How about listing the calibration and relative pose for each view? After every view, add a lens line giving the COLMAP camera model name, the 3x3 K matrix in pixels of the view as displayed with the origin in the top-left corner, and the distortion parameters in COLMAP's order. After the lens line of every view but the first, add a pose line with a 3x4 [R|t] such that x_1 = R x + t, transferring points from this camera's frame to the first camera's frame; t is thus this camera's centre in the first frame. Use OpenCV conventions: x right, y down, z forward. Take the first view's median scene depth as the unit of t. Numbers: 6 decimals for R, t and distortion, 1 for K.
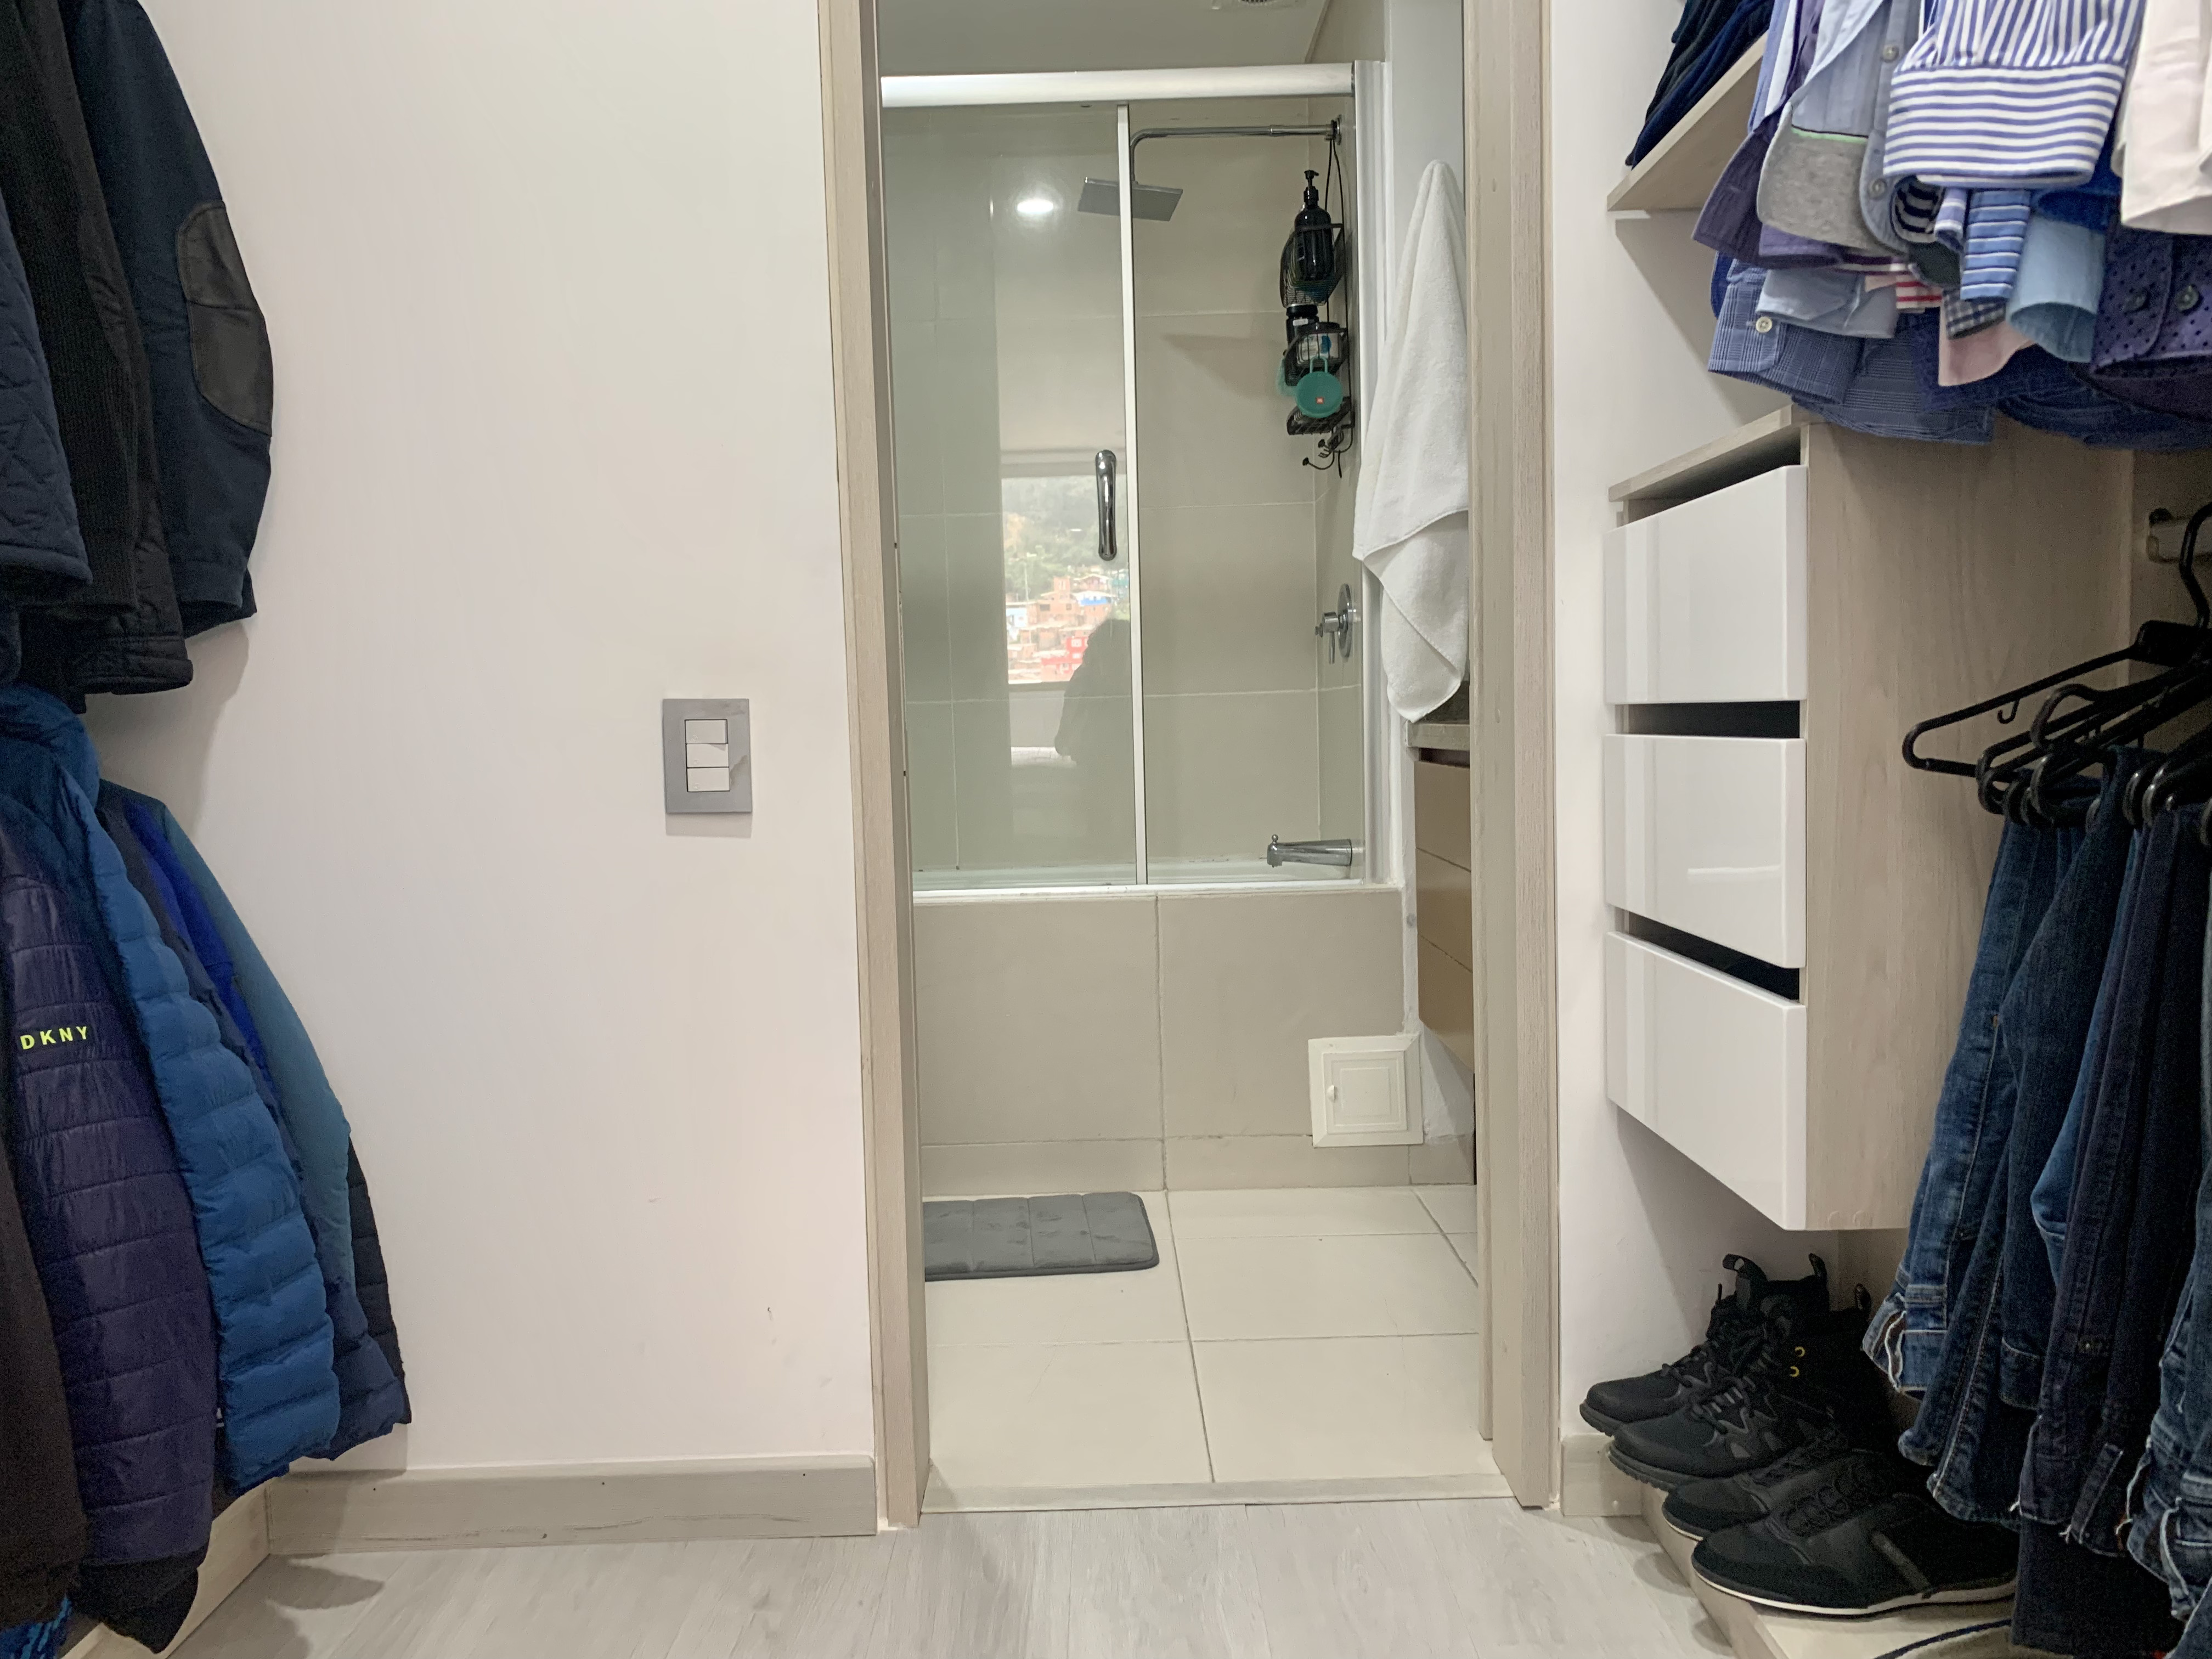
lens RADIAL K [[1719.3, 0, 1106.0], [0, 1719.3, 829.5], [0, 0, 1]] dist [0.050371, -0.063056]
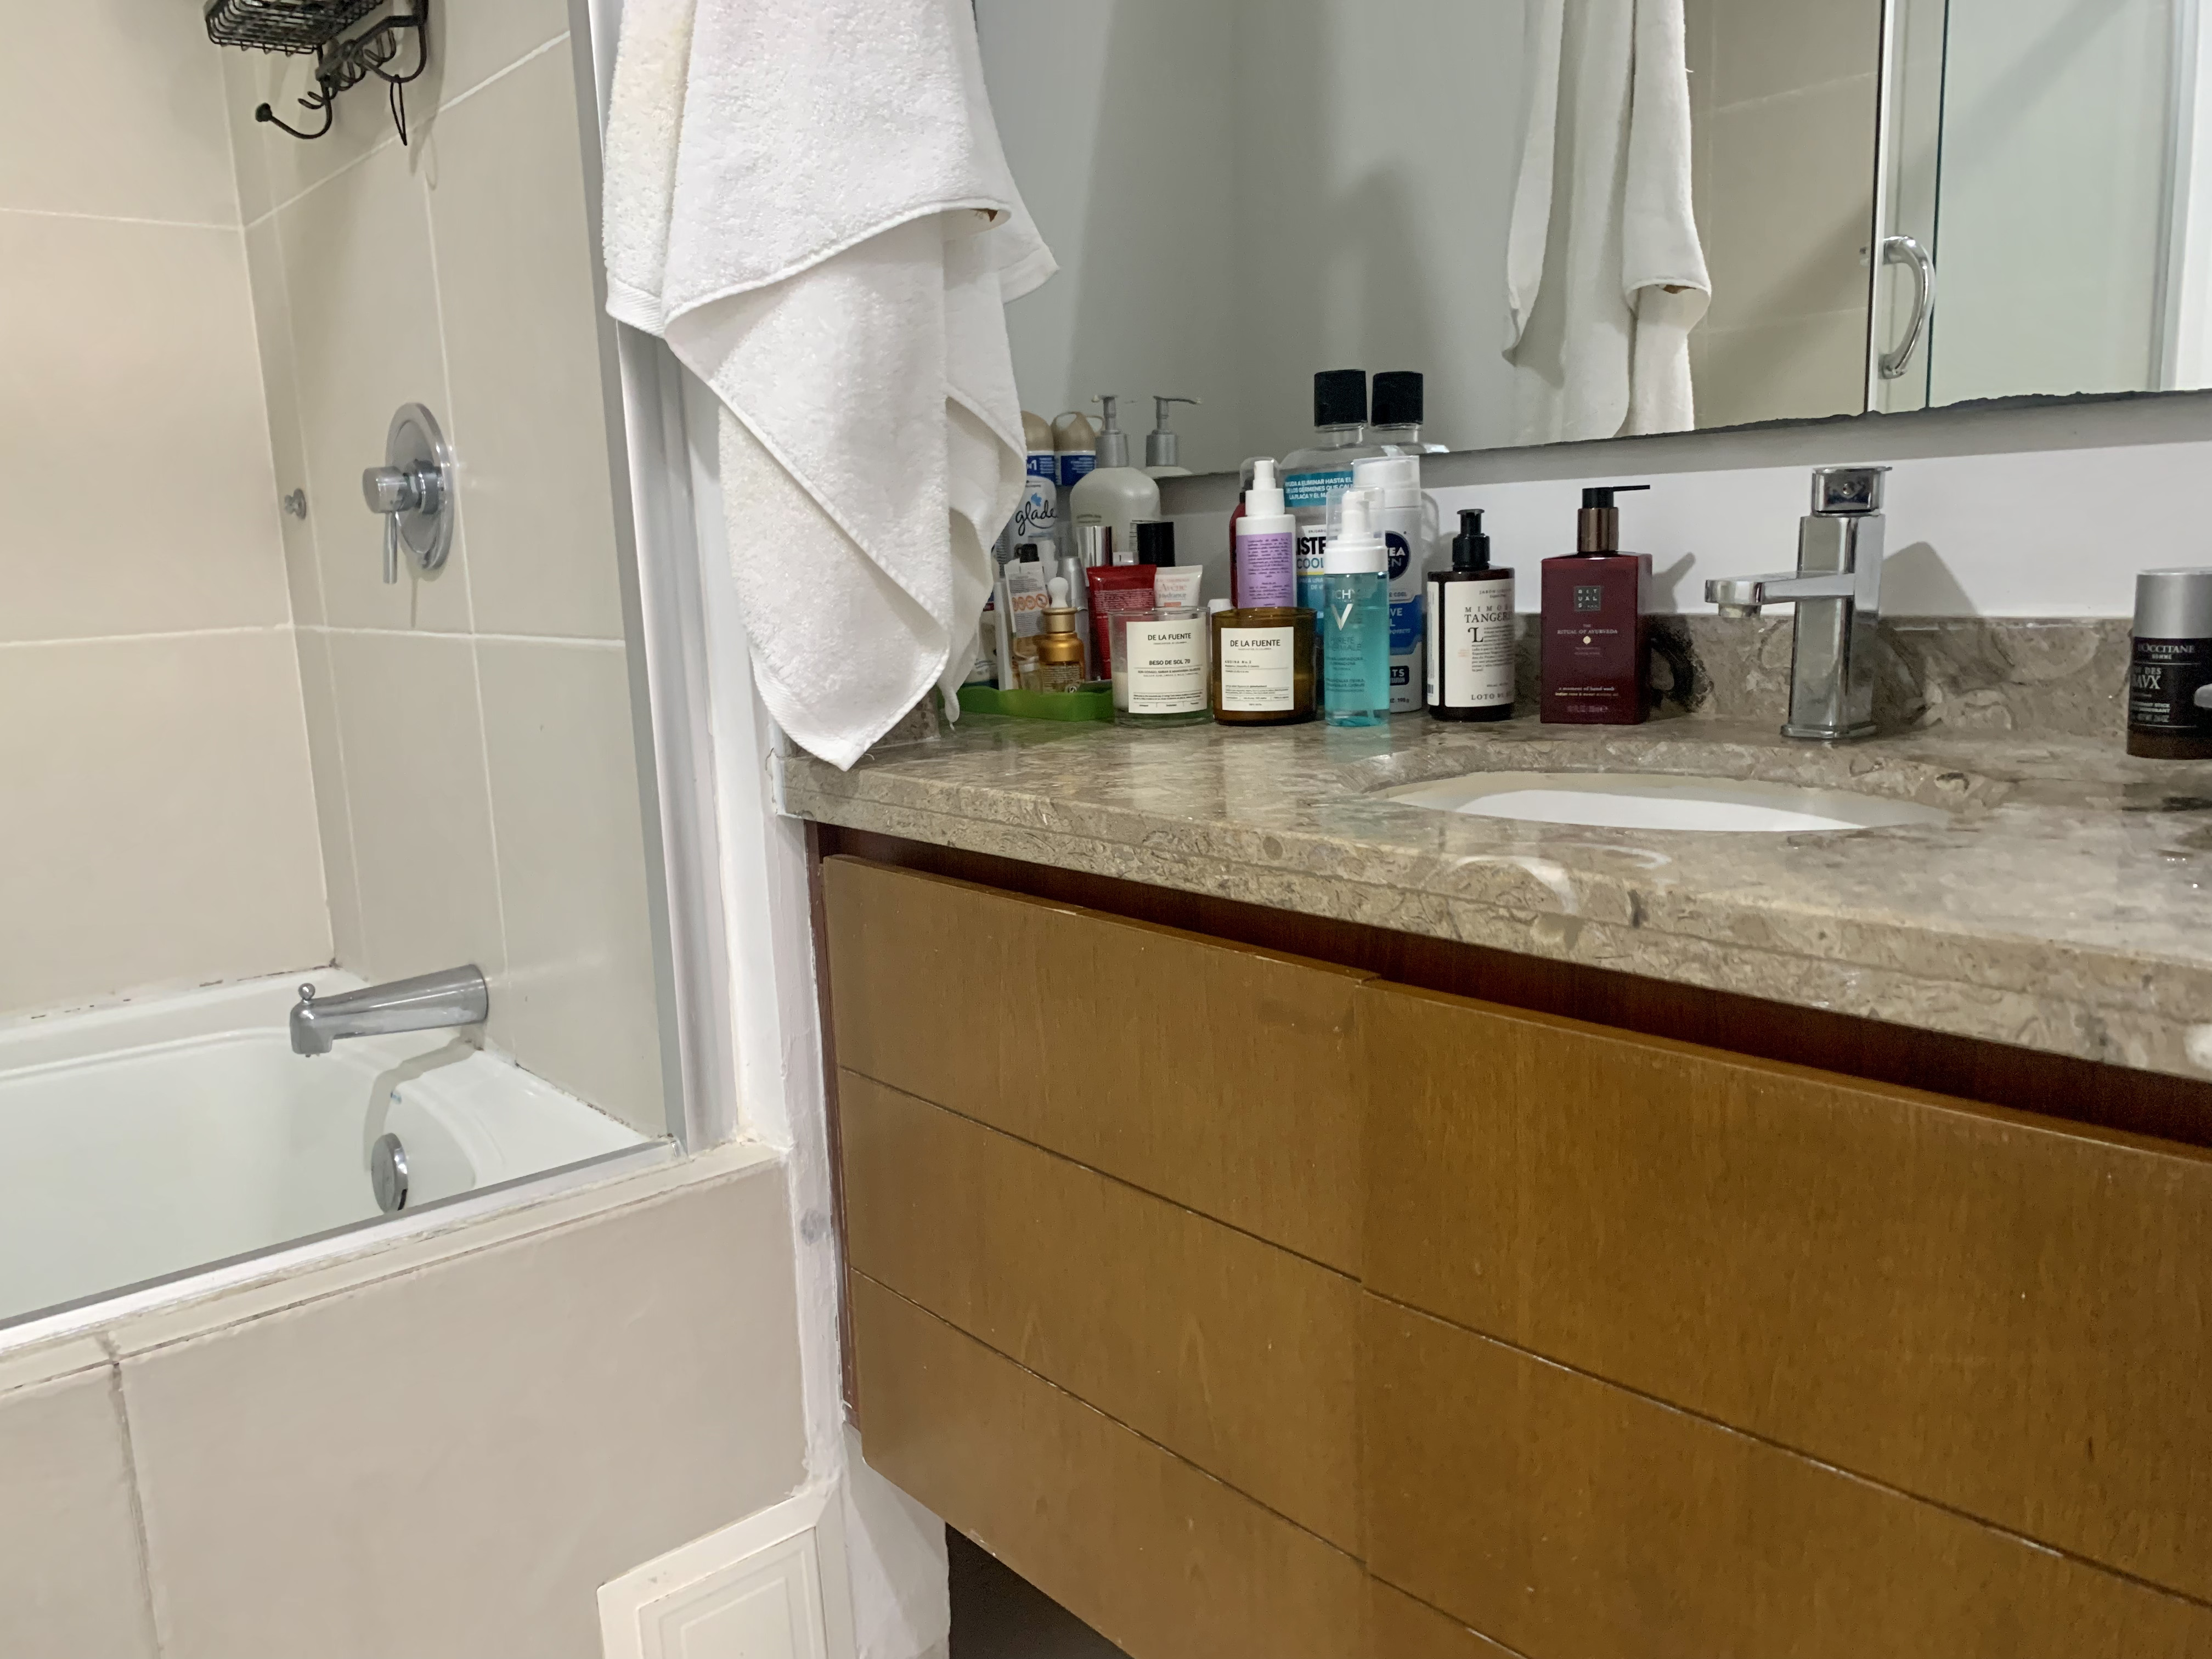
lens RADIAL K [[1719.3, 0, 1106.0], [0, 1719.3, 829.5], [0, 0, 1]] dist [0.050371, -0.063056]
pose [[0.766513, -0.114297, 0.631976, -0.021938], [0.064114, 0.992739, 0.101780, -0.082758], [-0.639020, -0.037498, 0.768276, 0.655742]]
